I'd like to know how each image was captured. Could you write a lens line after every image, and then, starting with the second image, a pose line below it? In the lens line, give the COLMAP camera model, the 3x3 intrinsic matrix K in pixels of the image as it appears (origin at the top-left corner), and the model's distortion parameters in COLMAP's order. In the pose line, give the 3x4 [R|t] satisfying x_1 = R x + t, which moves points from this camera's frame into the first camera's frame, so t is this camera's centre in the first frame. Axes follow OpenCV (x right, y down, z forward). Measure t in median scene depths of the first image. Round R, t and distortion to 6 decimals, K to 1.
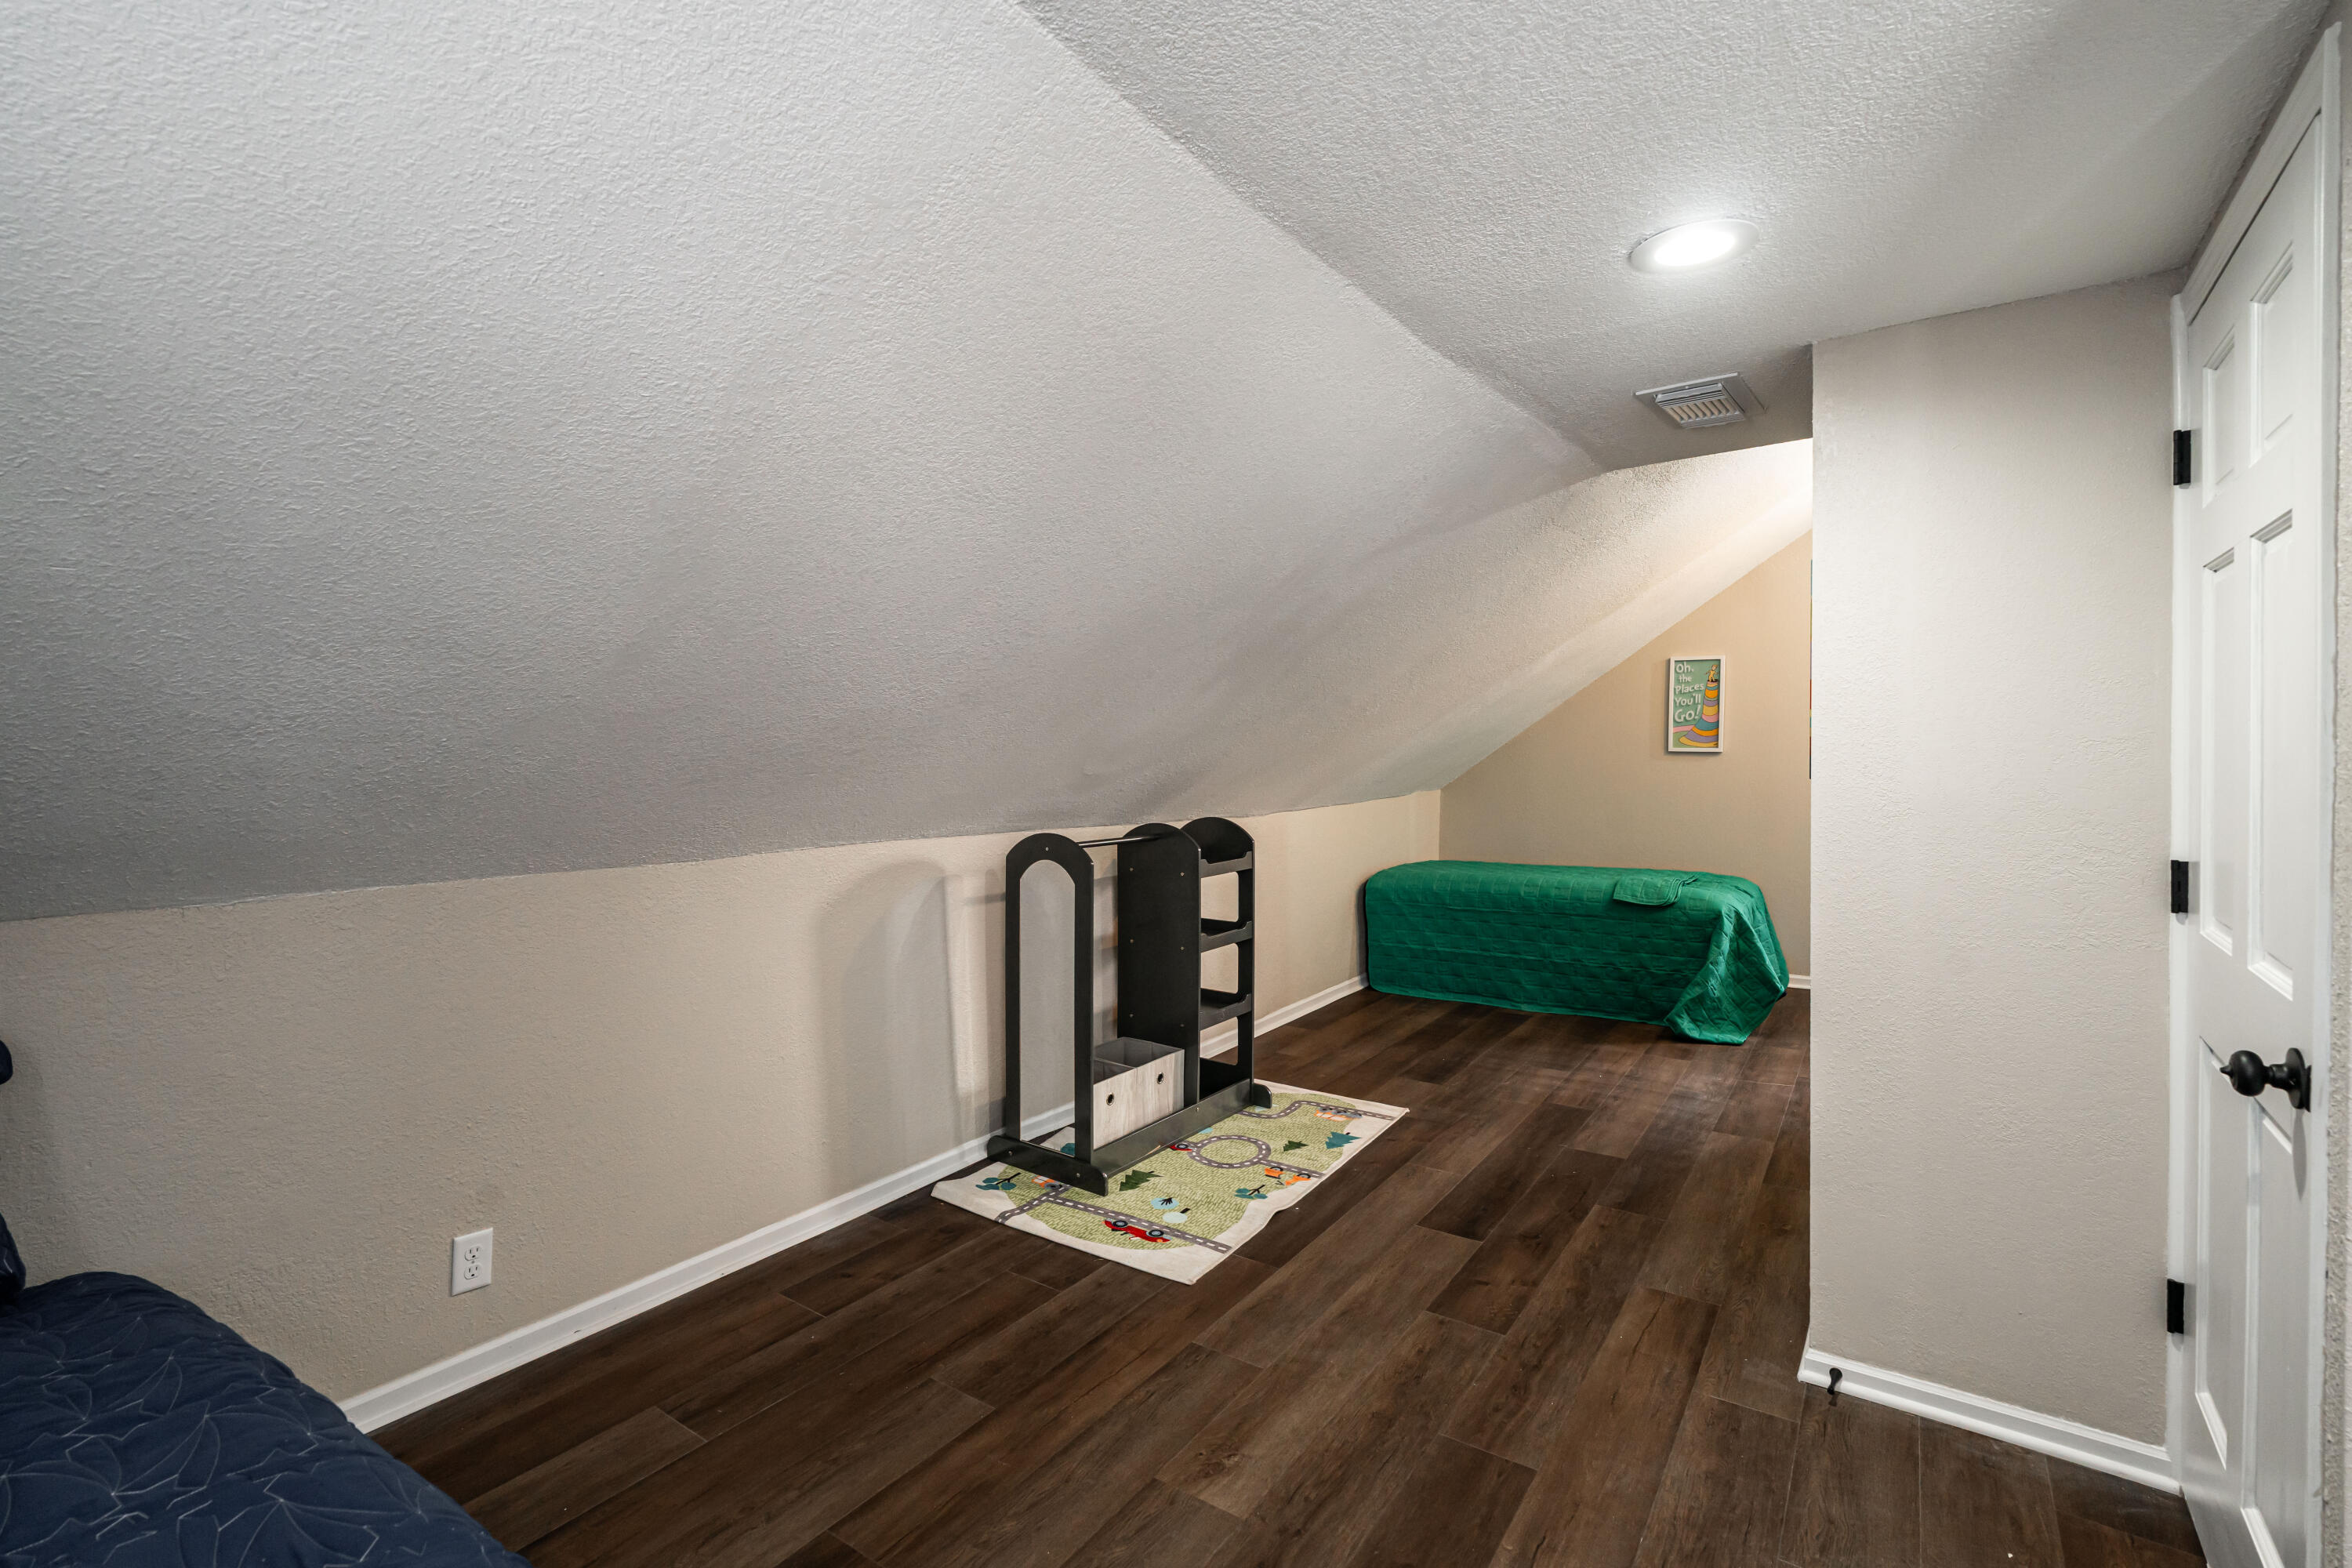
lens RADIAL K [[1076.9, 0, 1176.0], [0, 1076.9, 784.0], [0, 0, 1]] dist [-0.000356, -0.000215]
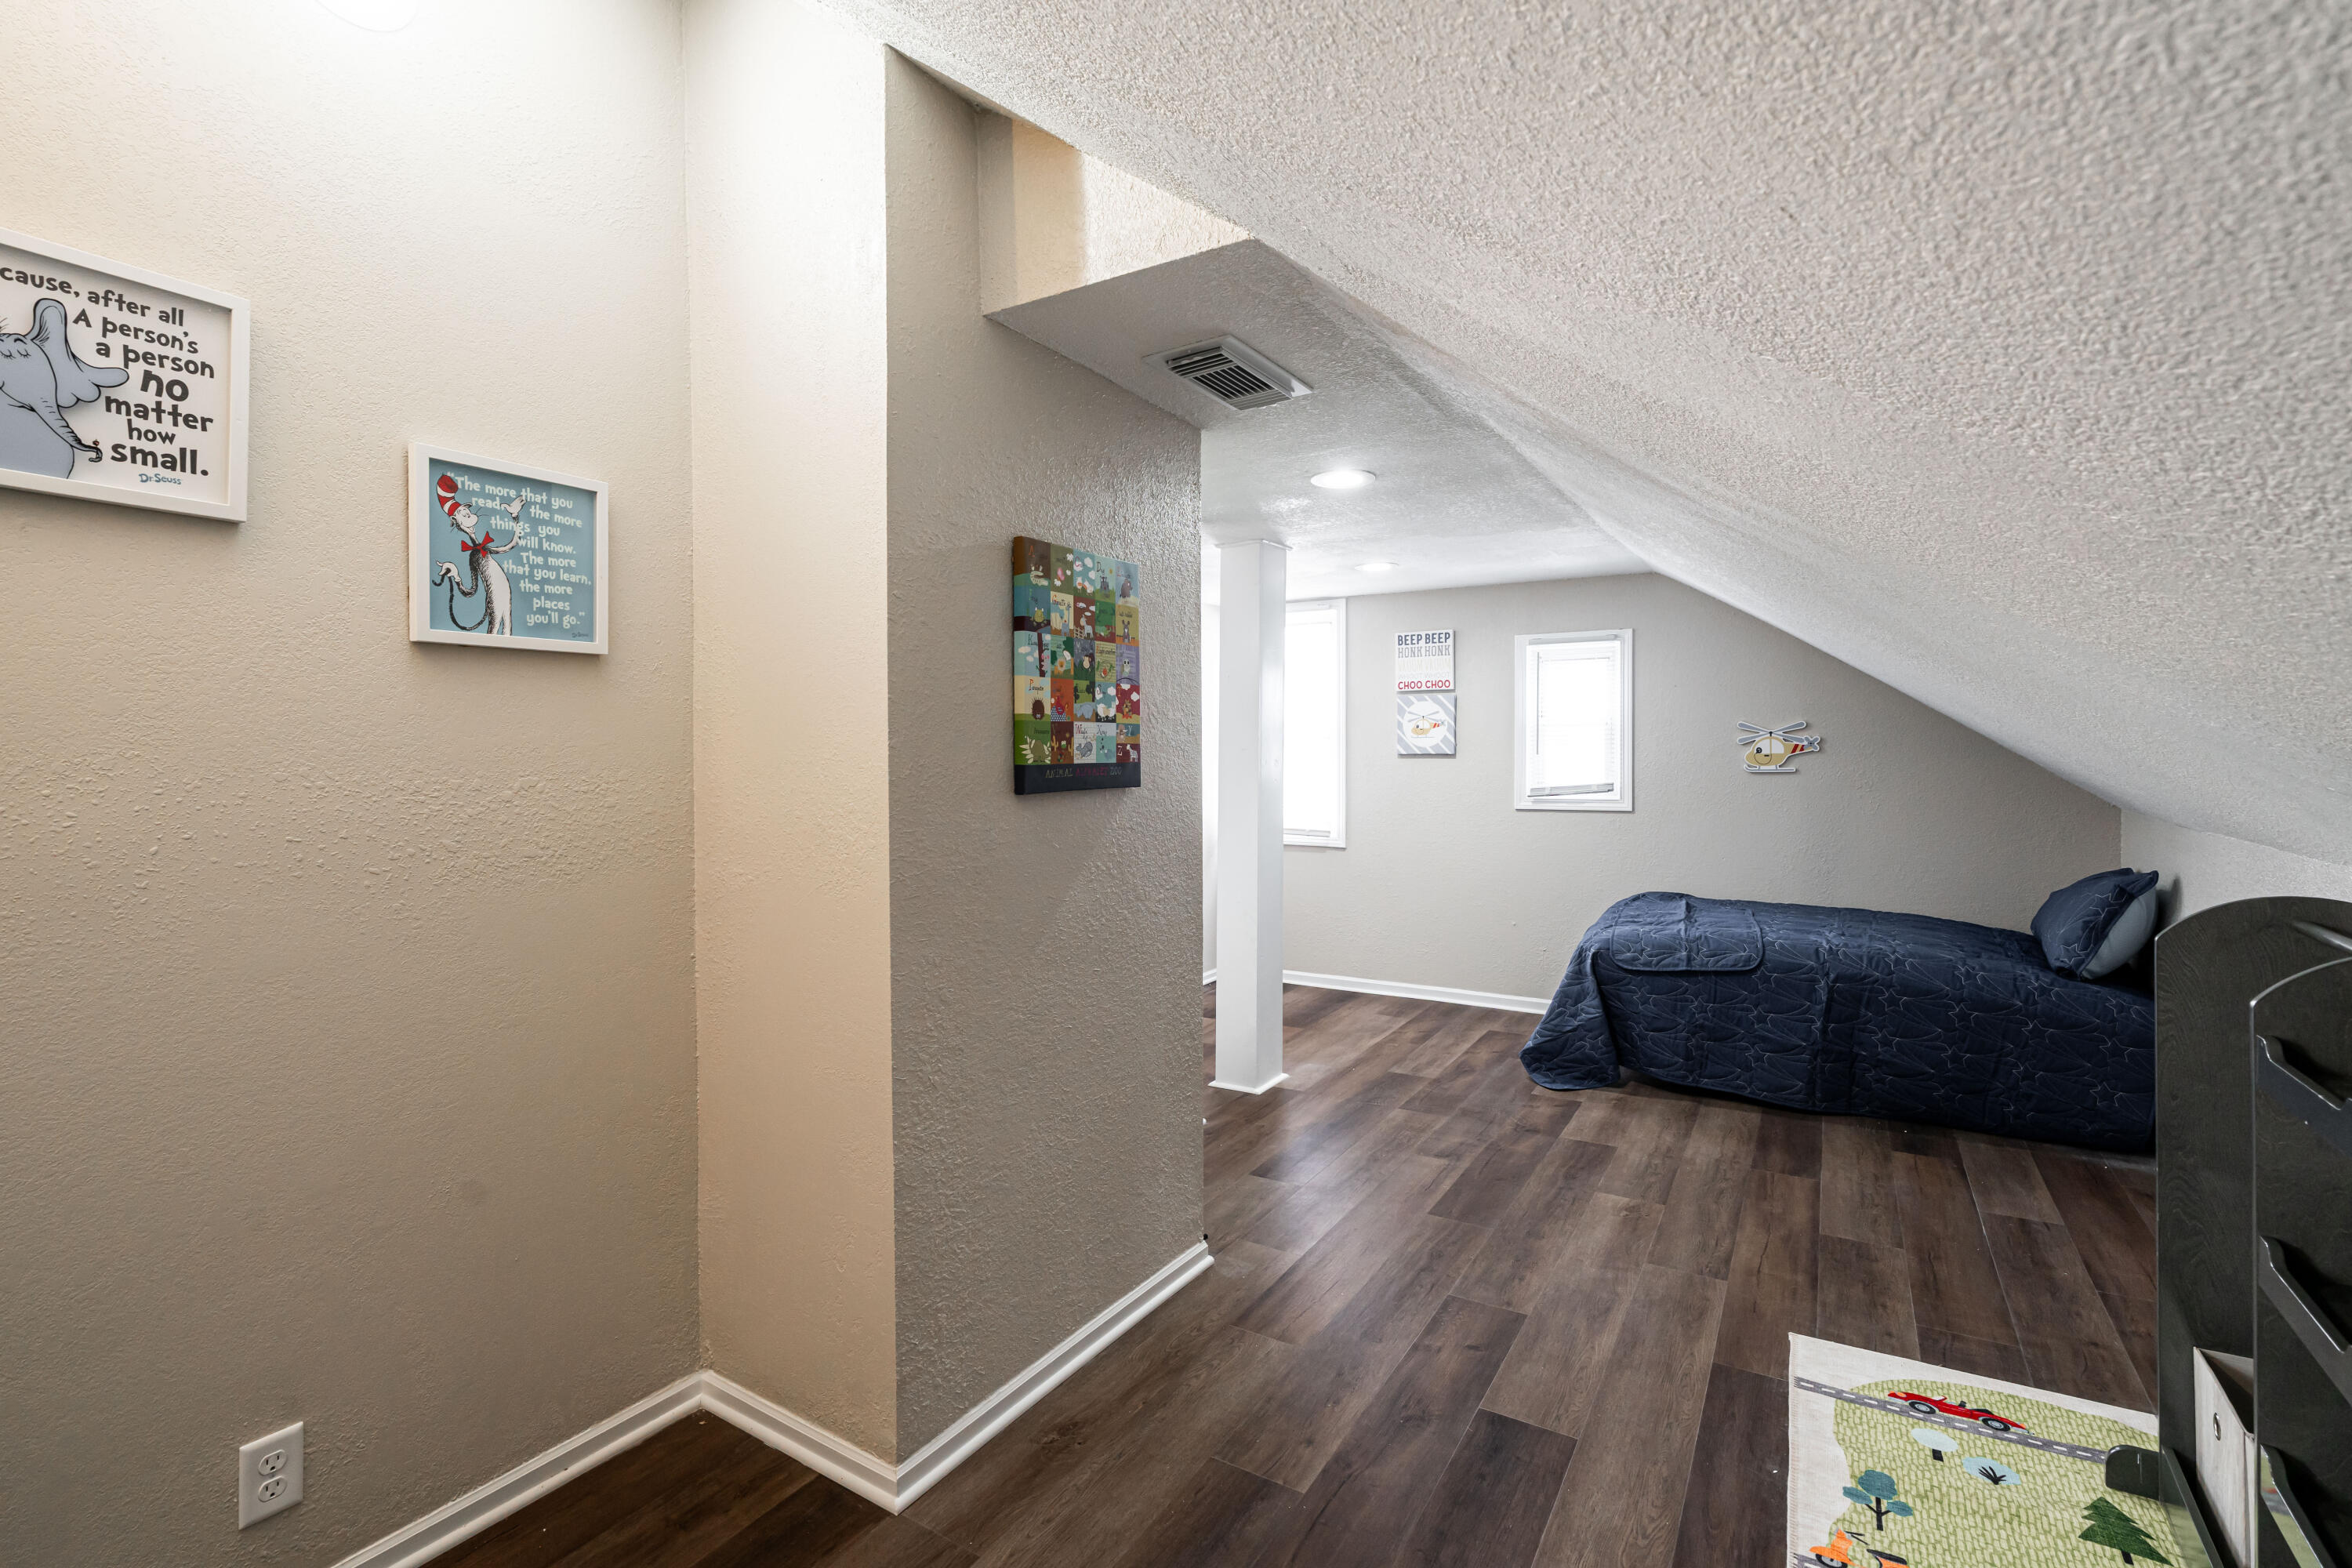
lens RADIAL K [[1076.9, 0, 1176.0], [0, 1076.9, 784.0], [0, 0, 1]] dist [-0.000356, -0.000215]
pose [[-0.998581, 0.014909, -0.051116, 0.589008], [0.012213, 0.998539, 0.052642, -0.053977], [0.051826, 0.051943, -0.997304, 1.916857]]
